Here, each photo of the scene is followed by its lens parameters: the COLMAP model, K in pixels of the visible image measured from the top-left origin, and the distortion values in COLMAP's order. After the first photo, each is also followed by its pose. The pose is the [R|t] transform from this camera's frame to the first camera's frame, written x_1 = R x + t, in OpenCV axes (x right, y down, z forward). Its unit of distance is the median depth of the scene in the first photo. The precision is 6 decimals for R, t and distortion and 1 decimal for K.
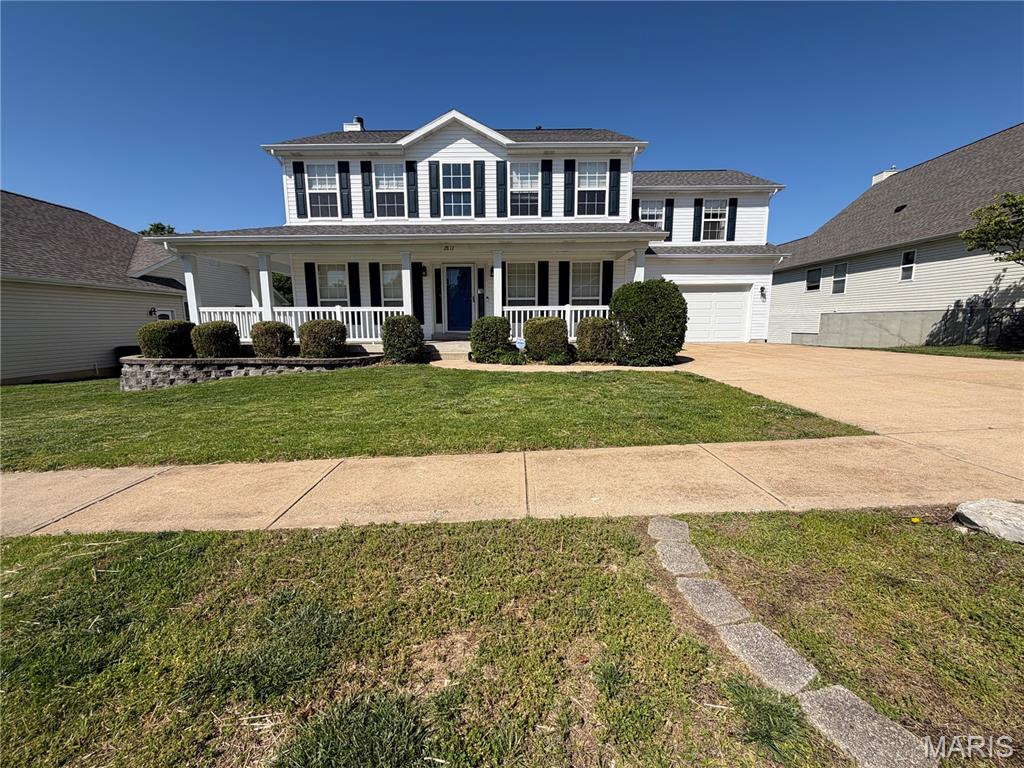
lens RADIAL K [[407.9, 0, 512.0], [0, 407.9, 384.0], [0, 0, 1]] dist [0.006180, 0.000105]
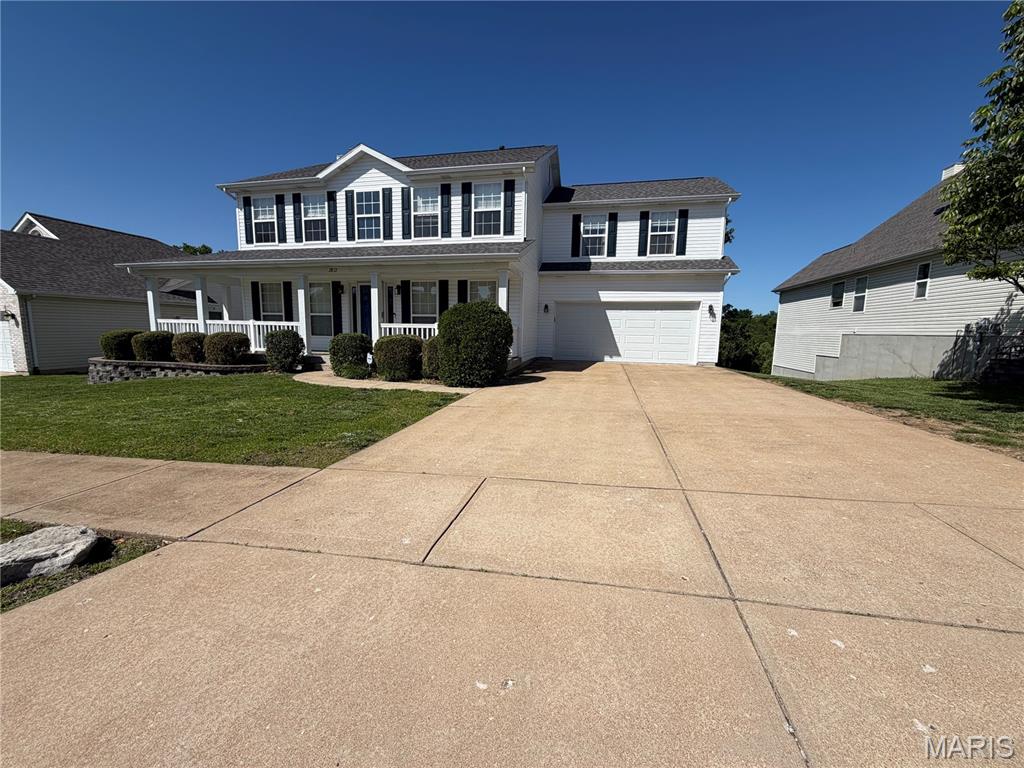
lens RADIAL K [[407.9, 0, 512.0], [0, 407.9, 384.0], [0, 0, 1]] dist [0.006180, 0.000105]
pose [[0.975064, 0.051803, -0.215791, 0.496713], [-0.056140, 0.998325, -0.014013, -0.031673], [0.214704, 0.025778, 0.976339, 0.028305]]
